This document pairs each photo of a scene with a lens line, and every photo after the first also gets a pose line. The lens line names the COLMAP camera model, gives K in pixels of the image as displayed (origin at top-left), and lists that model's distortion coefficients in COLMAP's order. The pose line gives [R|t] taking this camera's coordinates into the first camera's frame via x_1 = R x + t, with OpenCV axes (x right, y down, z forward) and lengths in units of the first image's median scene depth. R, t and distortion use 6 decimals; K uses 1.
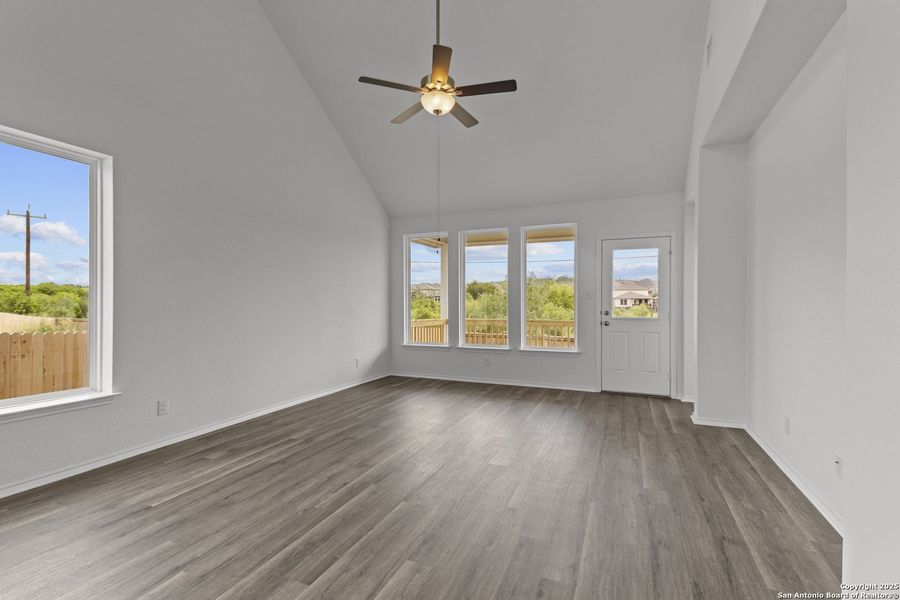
lens RADIAL K [[425.6, 0, 451.2], [0, 425.6, 297.3], [0, 0, 1]] dist [0.018205, -0.000375]
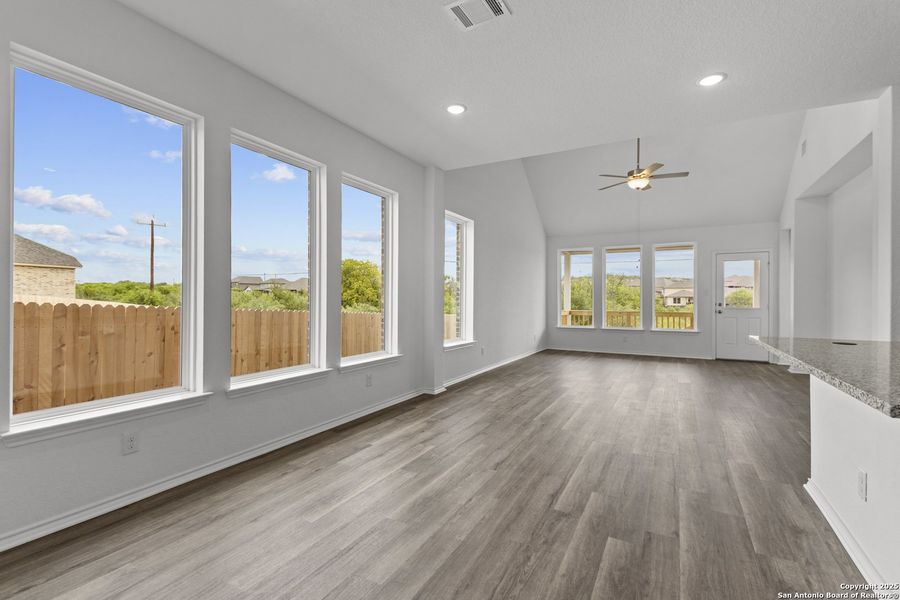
lens RADIAL K [[419.2, 0, 449.4], [0, 419.2, 290.9], [0, 0, 1]] dist [0.044228, -0.021691]
pose [[0.995186, 0.002746, -0.097963, -0.599502], [-0.003779, 0.999939, -0.010352, 0.012722], [0.097929, 0.010673, 0.995136, -0.774732]]
